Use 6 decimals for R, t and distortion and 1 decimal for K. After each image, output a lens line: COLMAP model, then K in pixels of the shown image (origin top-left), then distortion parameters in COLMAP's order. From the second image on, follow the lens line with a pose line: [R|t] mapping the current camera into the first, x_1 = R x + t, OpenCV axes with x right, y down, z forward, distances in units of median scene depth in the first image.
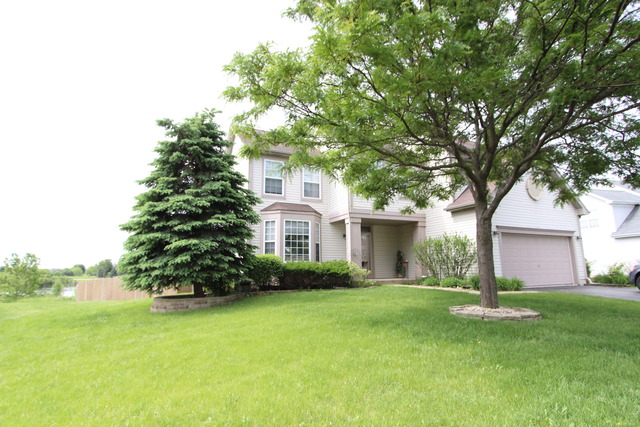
lens RADIAL K [[324.1, 0, 320.0], [0, 324.1, 213.5], [0, 0, 1]] dist [0.000658, 0.000114]
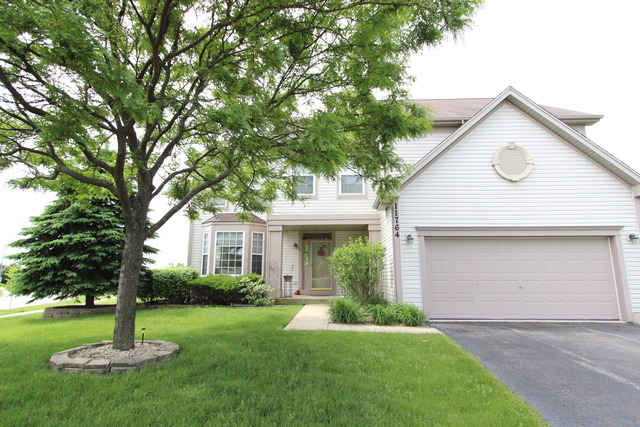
lens RADIAL K [[330.2, 0, 320.0], [0, 330.2, 213.5], [0, 0, 1]] dist [-0.003442, -0.000504]
pose [[0.884551, -0.072714, -0.460741, 0.622254], [0.066978, 0.997338, -0.028813, 0.014193], [0.461609, -0.005373, 0.887067, 0.257616]]
